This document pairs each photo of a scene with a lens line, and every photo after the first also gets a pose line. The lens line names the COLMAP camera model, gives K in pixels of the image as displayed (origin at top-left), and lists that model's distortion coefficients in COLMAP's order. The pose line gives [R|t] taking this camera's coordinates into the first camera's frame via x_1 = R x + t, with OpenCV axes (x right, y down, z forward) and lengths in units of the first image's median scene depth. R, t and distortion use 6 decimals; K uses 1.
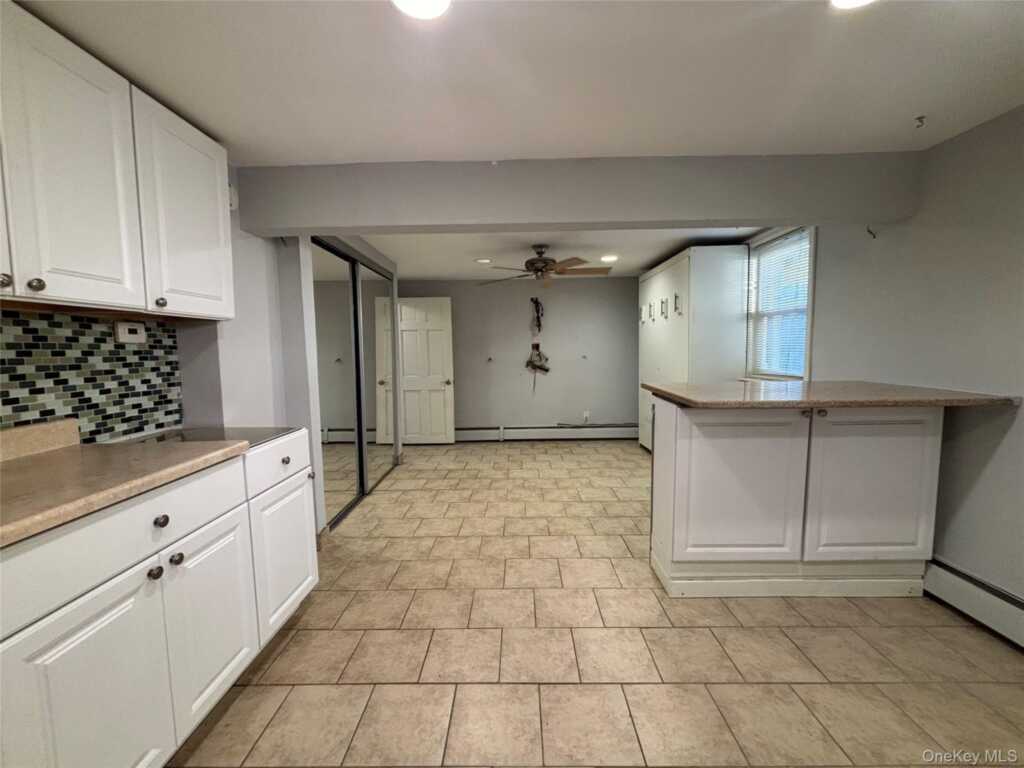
lens RADIAL K [[411.6, 0, 512.0], [0, 411.6, 384.0], [0, 0, 1]] dist [0.000582, -0.000159]
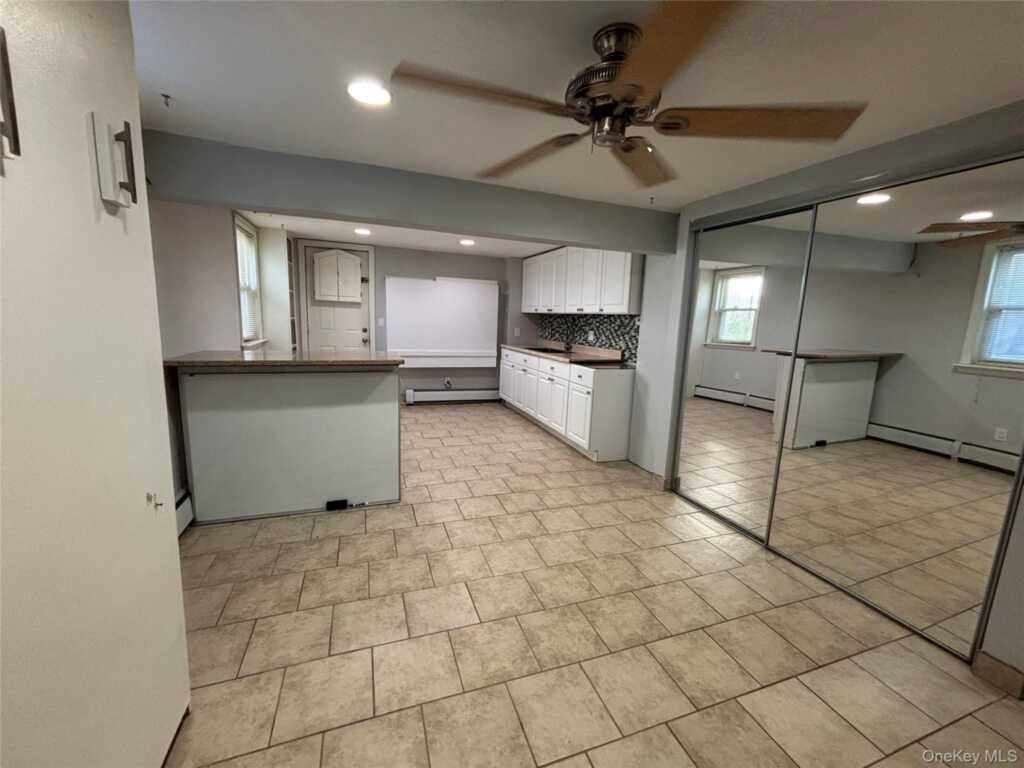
lens RADIAL K [[412.1, 0, 512.0], [0, 412.1, 384.0], [0, 0, 1]] dist [-0.008100, 0.000029]
pose [[-0.937127, 0.037994, -0.346914, 0.535977], [-0.051381, 0.968202, 0.244836, -0.279458], [0.345186, 0.247267, -0.905376, 2.640126]]
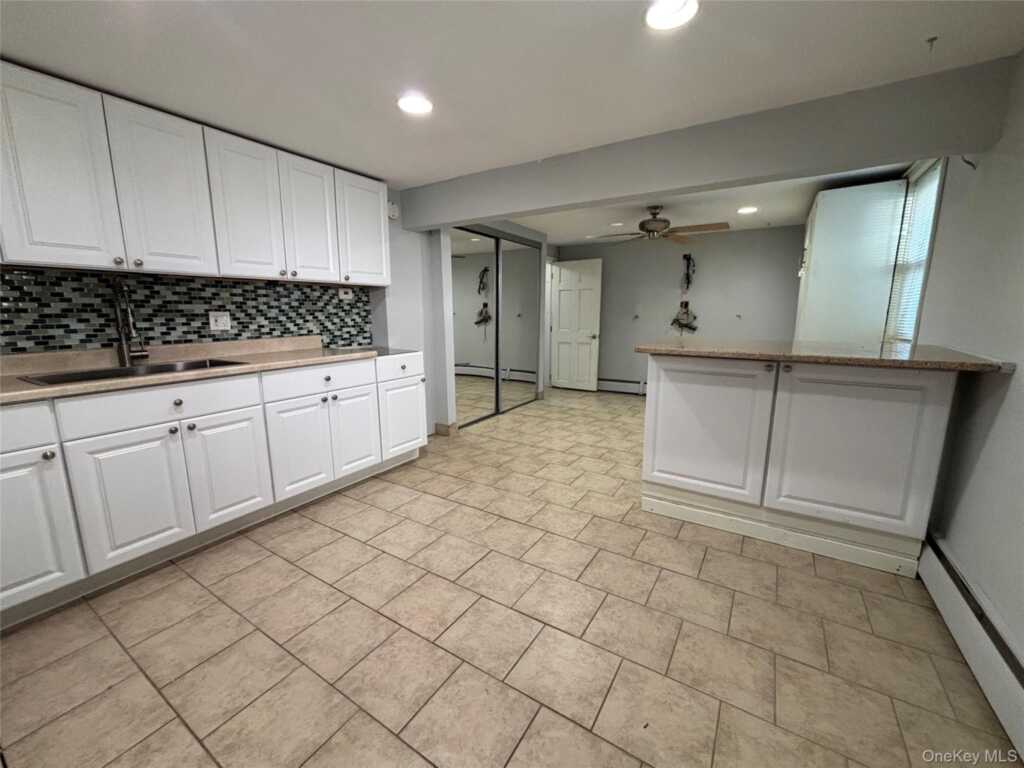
lens RADIAL K [[411.6, 0, 512.0], [0, 411.6, 384.0], [0, 0, 1]] dist [0.000582, -0.000159]
pose [[0.852799, 0.105598, -0.511451, 0.681817], [-0.055336, 0.992102, 0.112568, 0.030664], [0.519299, -0.067697, 0.851907, -0.236189]]
